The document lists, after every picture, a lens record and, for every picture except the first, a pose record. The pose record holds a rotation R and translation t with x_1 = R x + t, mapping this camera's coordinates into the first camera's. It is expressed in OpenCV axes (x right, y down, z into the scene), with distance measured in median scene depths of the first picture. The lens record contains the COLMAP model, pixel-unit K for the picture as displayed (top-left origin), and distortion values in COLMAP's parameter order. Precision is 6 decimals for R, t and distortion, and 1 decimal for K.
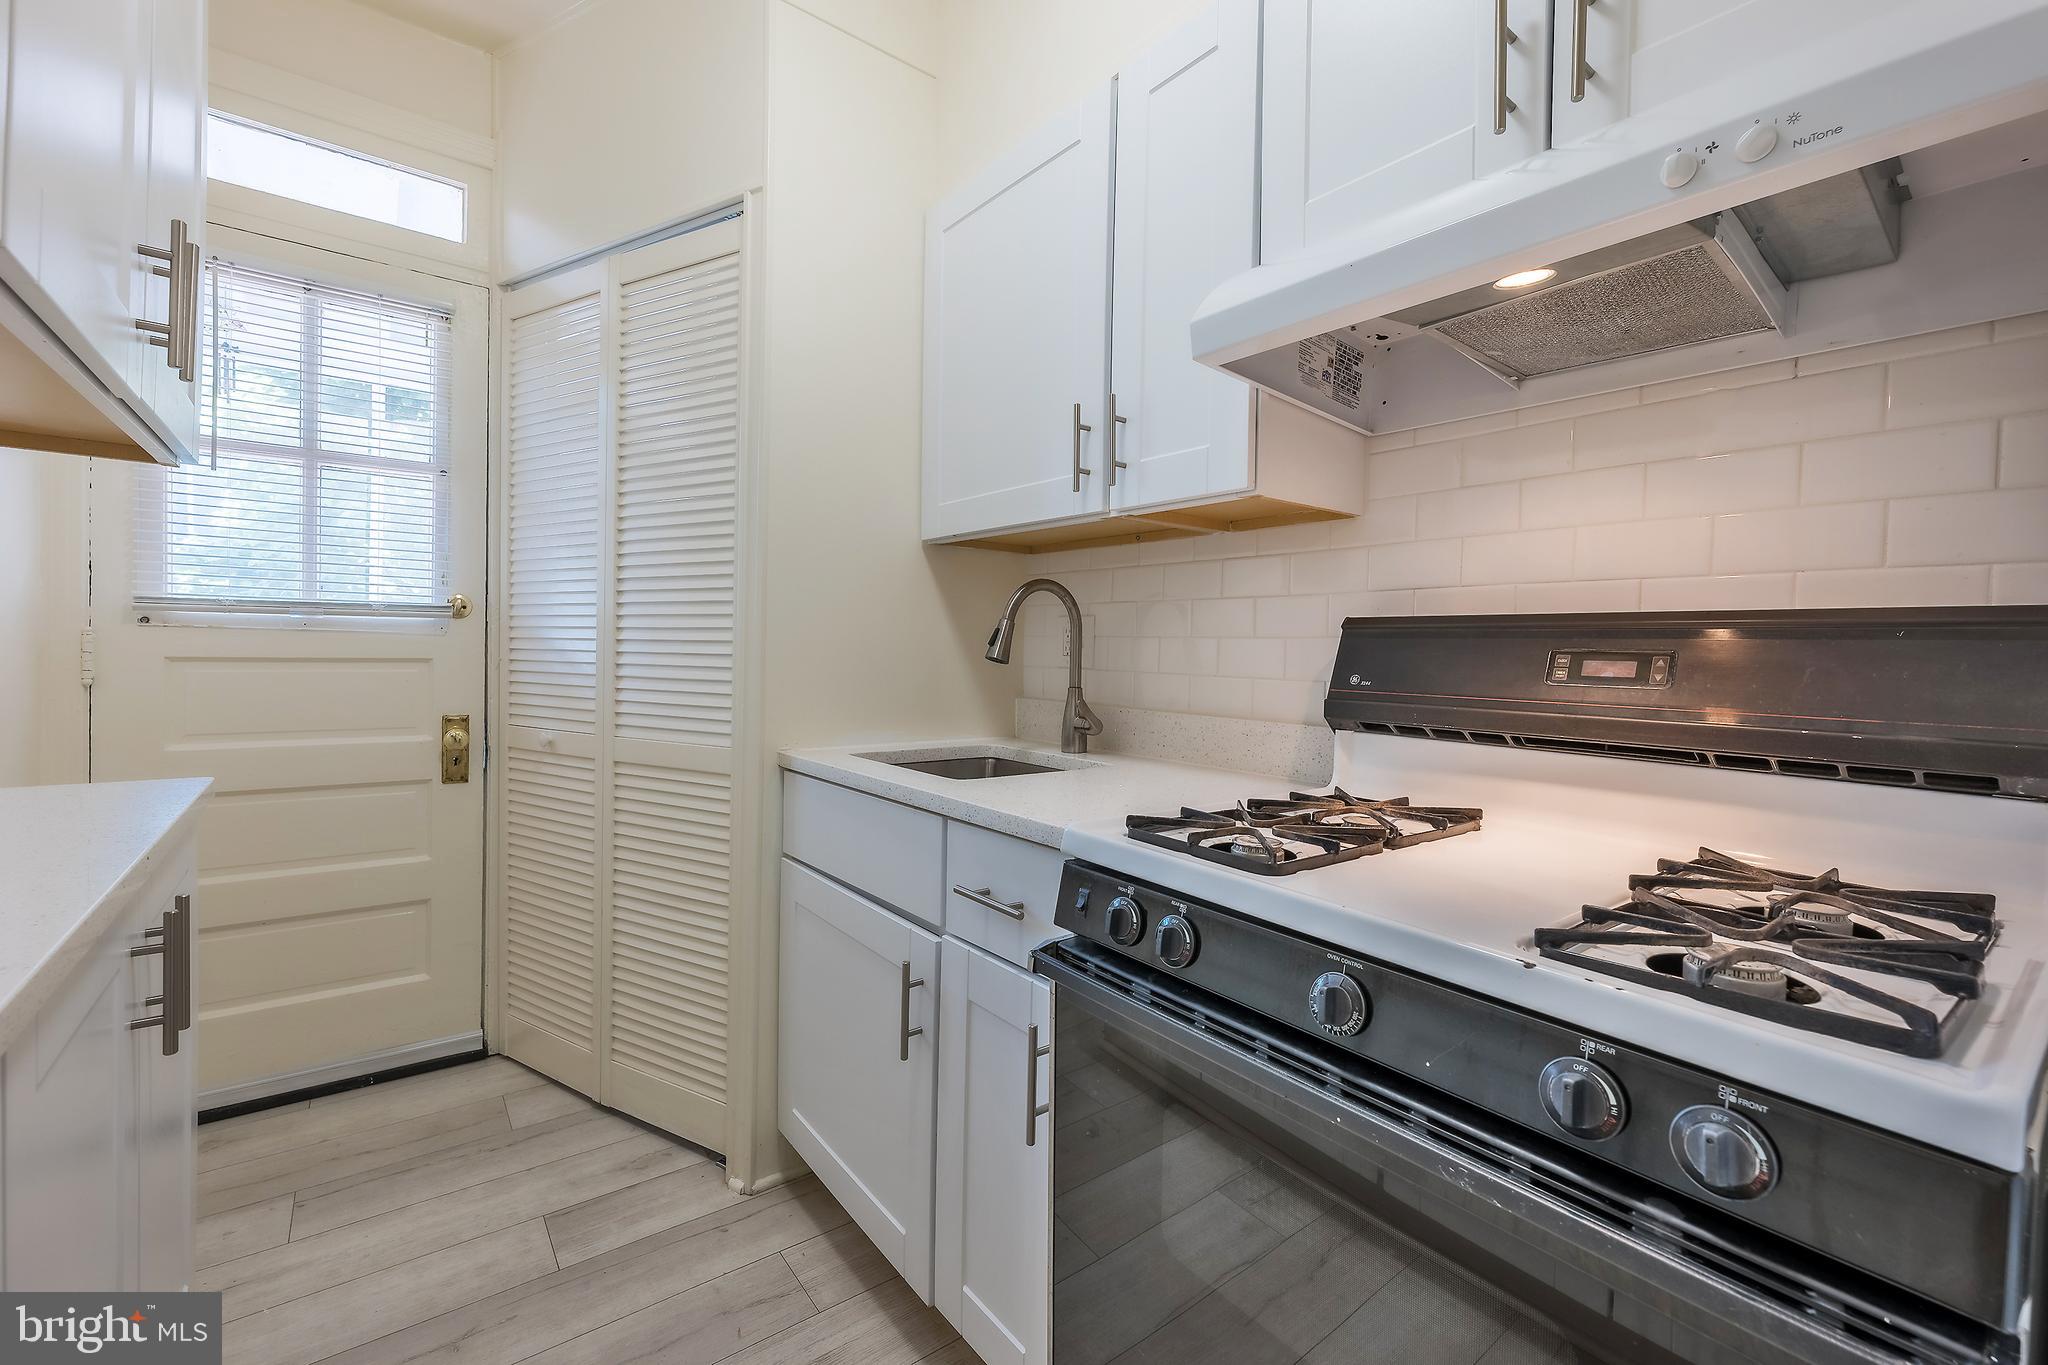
lens RADIAL K [[872.7, 0, 1032.8], [0, 872.7, 661.7], [0, 0, 1]] dist [0.002132, 0.000405]
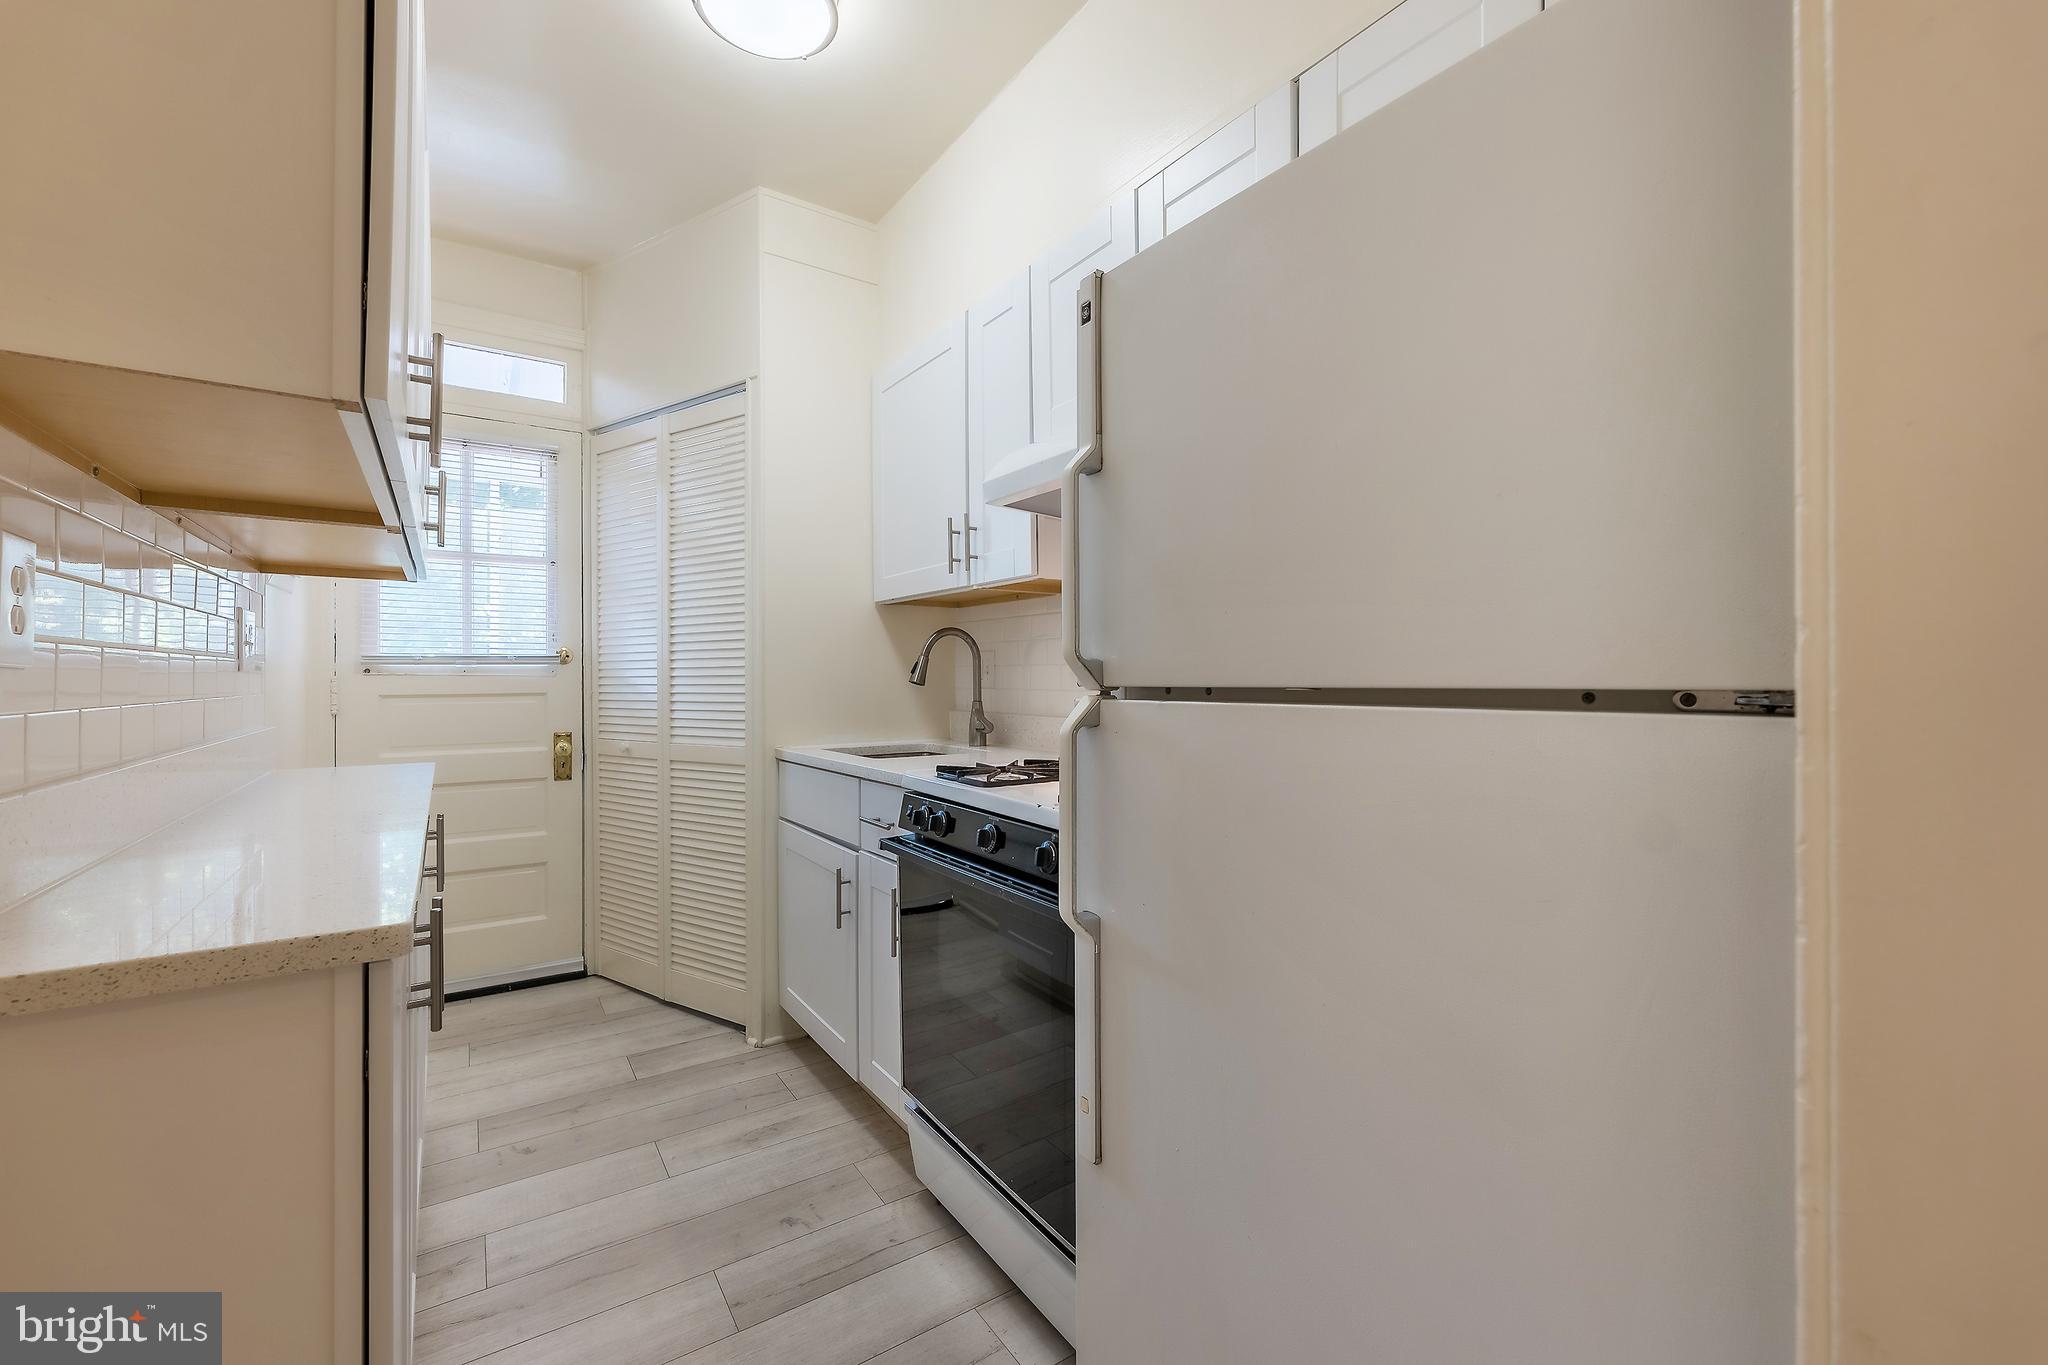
lens RADIAL K [[833.6, 0, 1024.5], [0, 833.6, 669.8], [0, 0, 1]] dist [0.002012, 0.000188]
pose [[0.997748, -0.026116, -0.061780, 0.213644], [0.024643, 0.999396, -0.024491, 0.013513], [0.062383, 0.022913, 0.997789, -0.376884]]
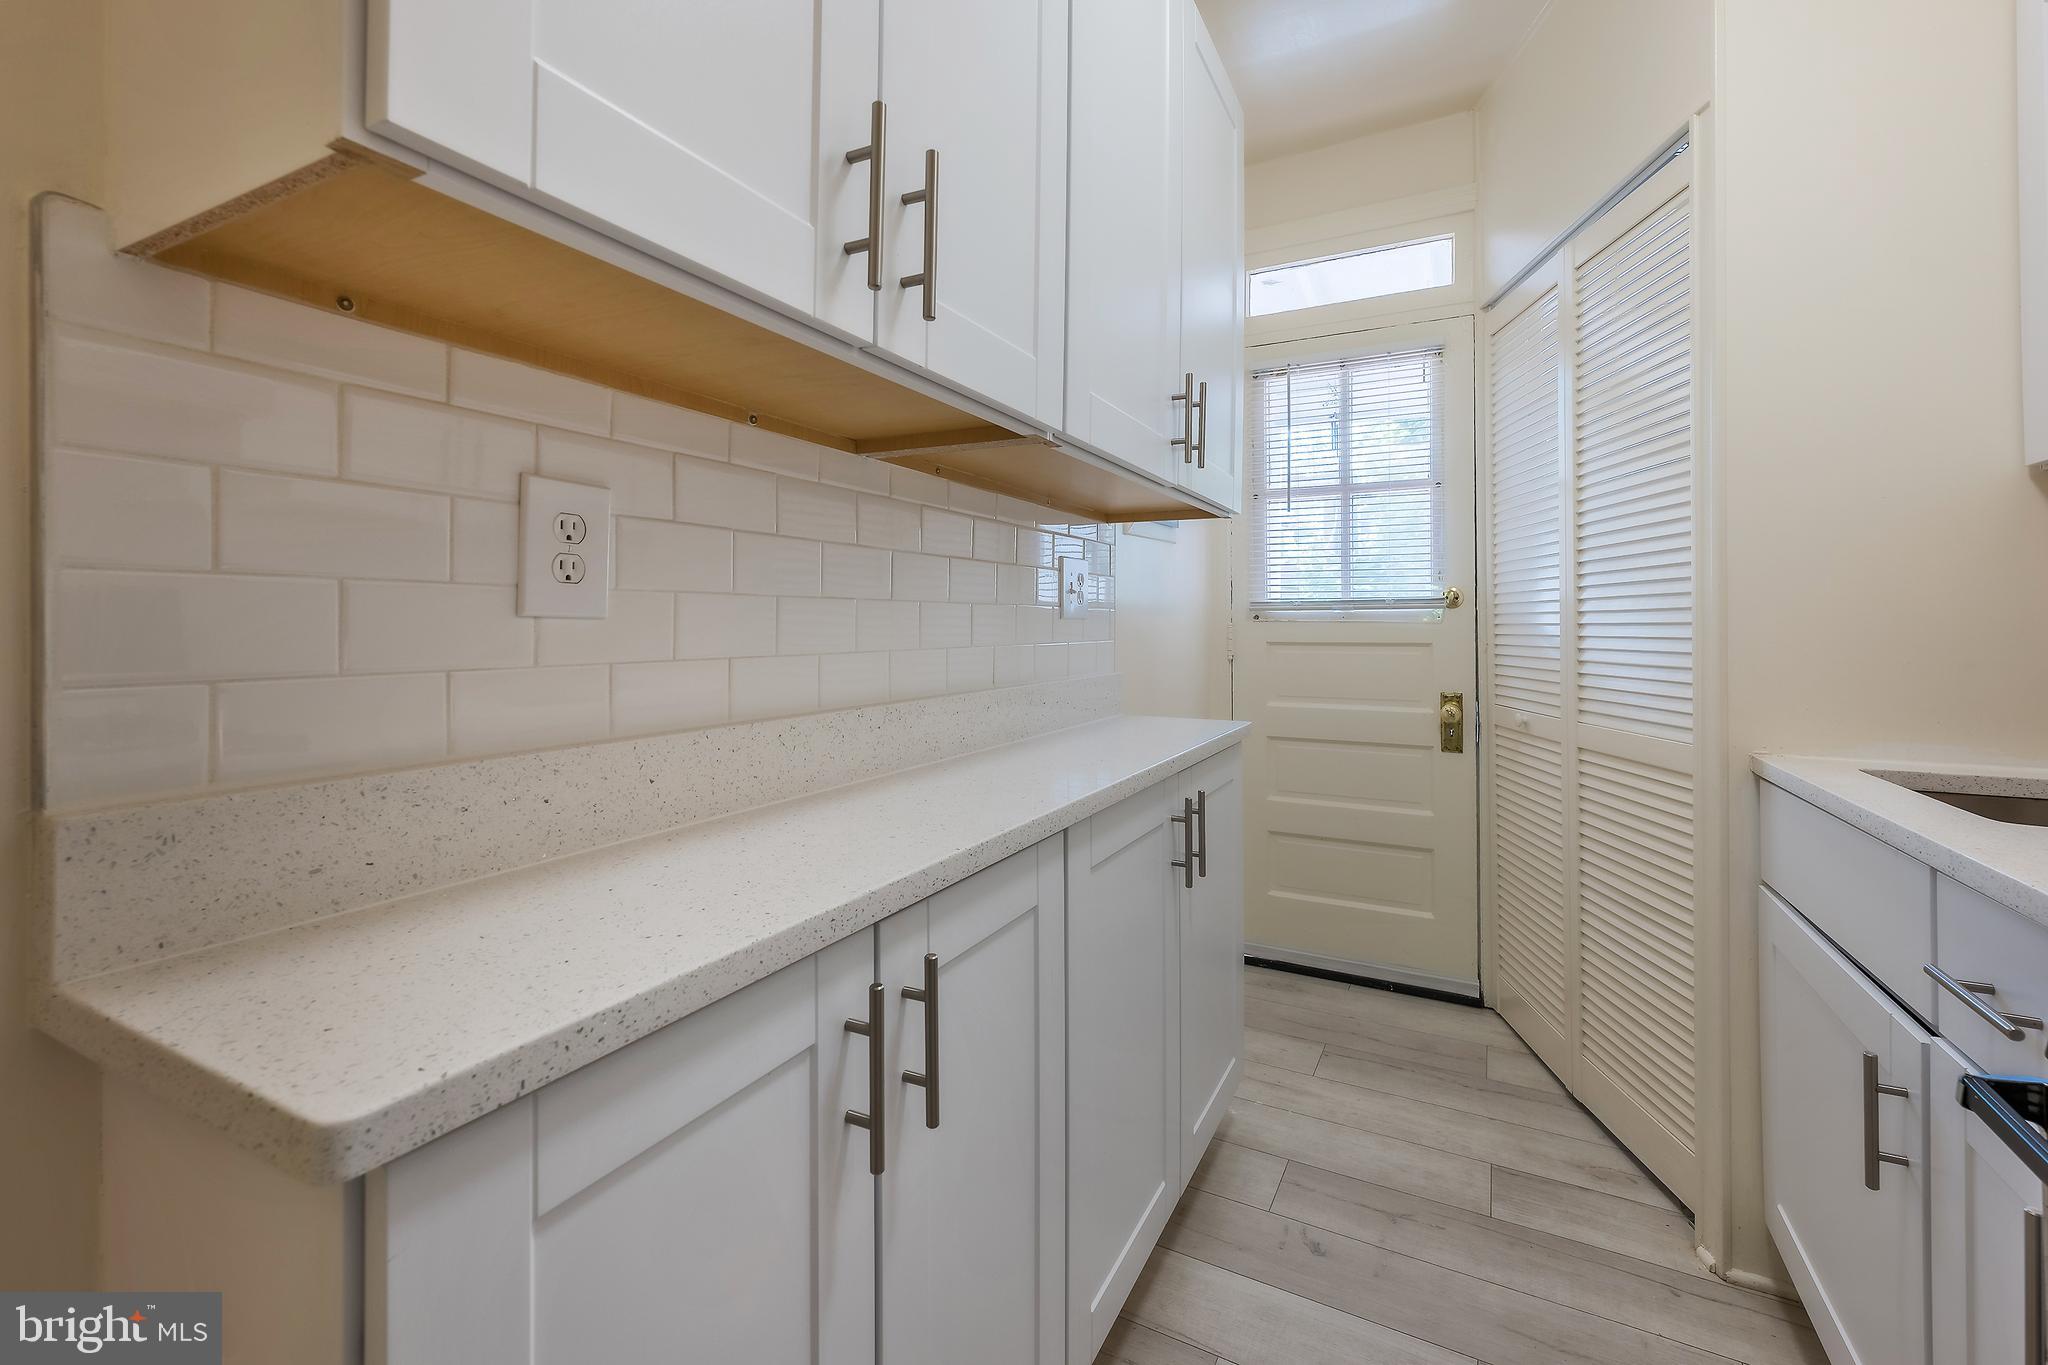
lens RADIAL K [[854.6, 0, 1026.9], [0, 854.6, 616.5], [0, 0, 1]] dist [0.002714, 0.000126]
pose [[0.415443, -0.028861, -0.909161, 0.157965], [-0.004641, 0.999416, -0.033846, 0.001999], [0.909608, 0.018280, 0.415066, 0.032132]]
